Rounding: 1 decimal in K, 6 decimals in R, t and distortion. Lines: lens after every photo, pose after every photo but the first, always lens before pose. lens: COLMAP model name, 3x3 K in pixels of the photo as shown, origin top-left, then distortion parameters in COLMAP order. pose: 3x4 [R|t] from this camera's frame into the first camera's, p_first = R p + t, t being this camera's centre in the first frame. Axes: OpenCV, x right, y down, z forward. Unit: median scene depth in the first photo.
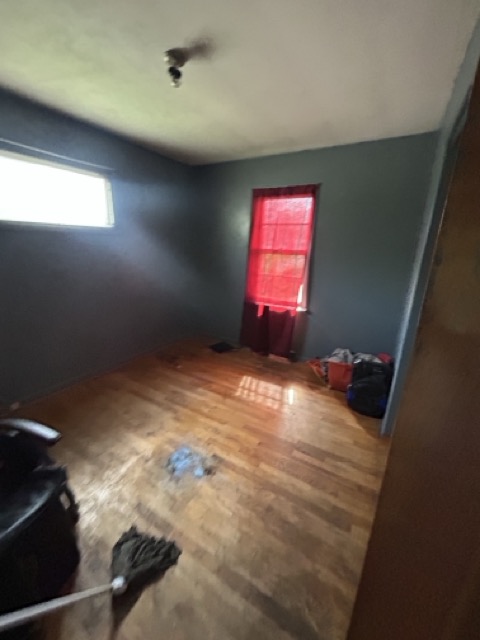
lens RADIAL K [[260.0, 0, 241.9], [0, 260.0, 318.5], [0, 0, 1]] dist [0.000442, 0.000043]
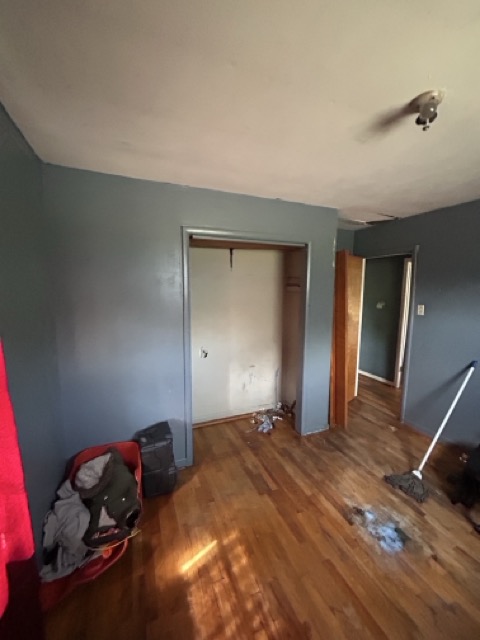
lens RADIAL K [[260.0, 0, 241.0], [0, 260.0, 322.0], [0, 0, 1]] dist [0.000442, 0.000043]
pose [[-0.801763, -0.110800, 0.587281, -0.235264], [0.142777, 0.918699, 0.368248, -0.521411], [-0.580337, 0.379098, -0.720759, 1.477471]]
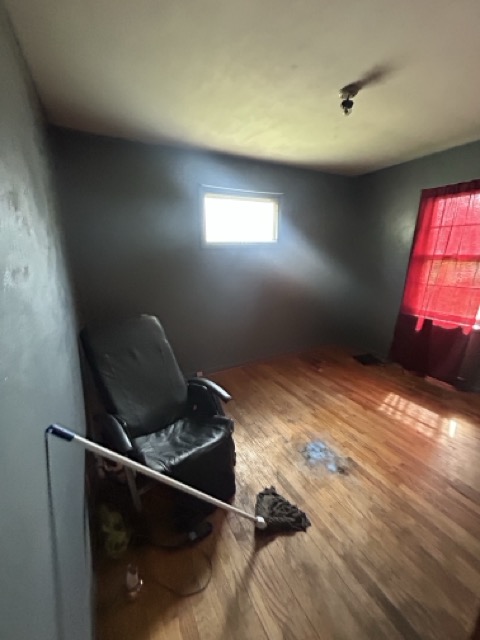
lens RADIAL K [[260.0, 0, 243.4], [0, 260.0, 319.2], [0, 0, 1]] dist [0.000442, 0.000043]
pose [[0.857451, 0.086186, -0.507296, 0.008064], [-0.102775, 0.994693, -0.004724, 0.027695], [0.504197, 0.056188, 0.861759, -0.103844]]
